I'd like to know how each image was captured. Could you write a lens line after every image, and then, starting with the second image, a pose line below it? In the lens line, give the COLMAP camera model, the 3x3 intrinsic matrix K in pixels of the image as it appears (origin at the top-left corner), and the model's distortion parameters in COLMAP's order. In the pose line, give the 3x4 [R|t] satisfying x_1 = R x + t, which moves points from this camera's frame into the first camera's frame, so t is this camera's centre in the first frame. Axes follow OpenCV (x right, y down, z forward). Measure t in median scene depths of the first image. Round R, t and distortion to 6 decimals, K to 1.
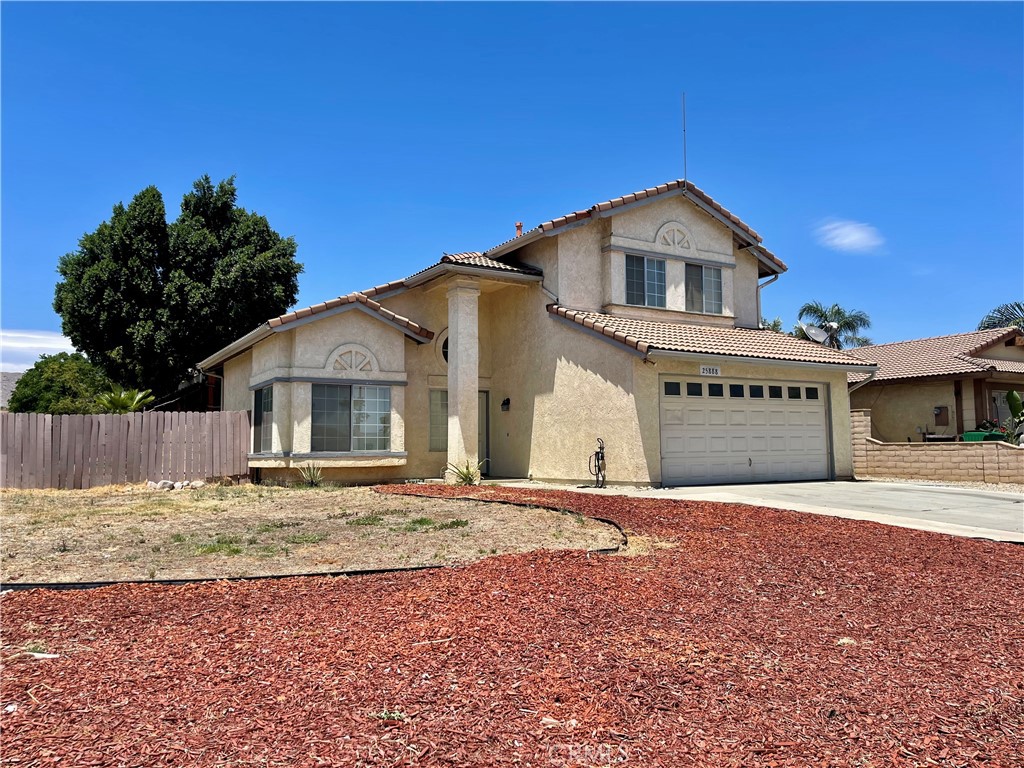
lens RADIAL K [[783.3, 0, 496.8], [0, 783.3, 383.3], [0, 0, 1]] dist [0.077349, -0.120074]
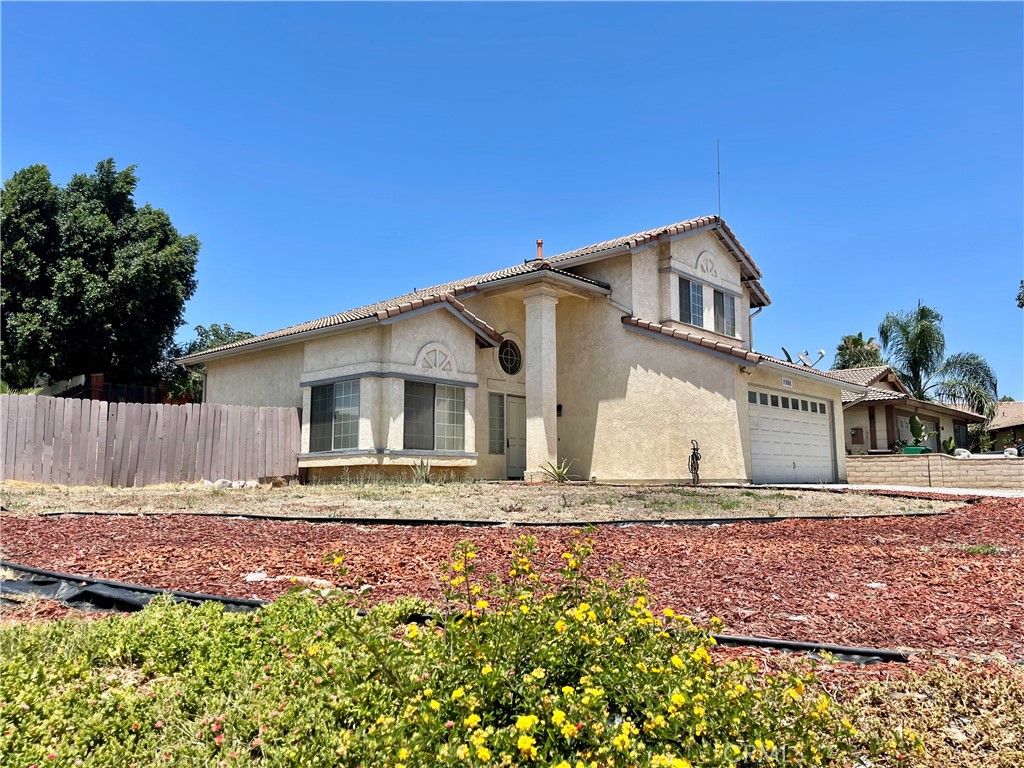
lens RADIAL K [[783.3, 0, 496.8], [0, 783.3, 383.3], [0, 0, 1]] dist [0.077349, -0.120074]
pose [[0.954244, 0.044801, 0.295655, -0.396600], [-0.032868, 0.998437, -0.045212, 0.043107], [-0.297219, 0.033426, 0.954224, 0.028517]]
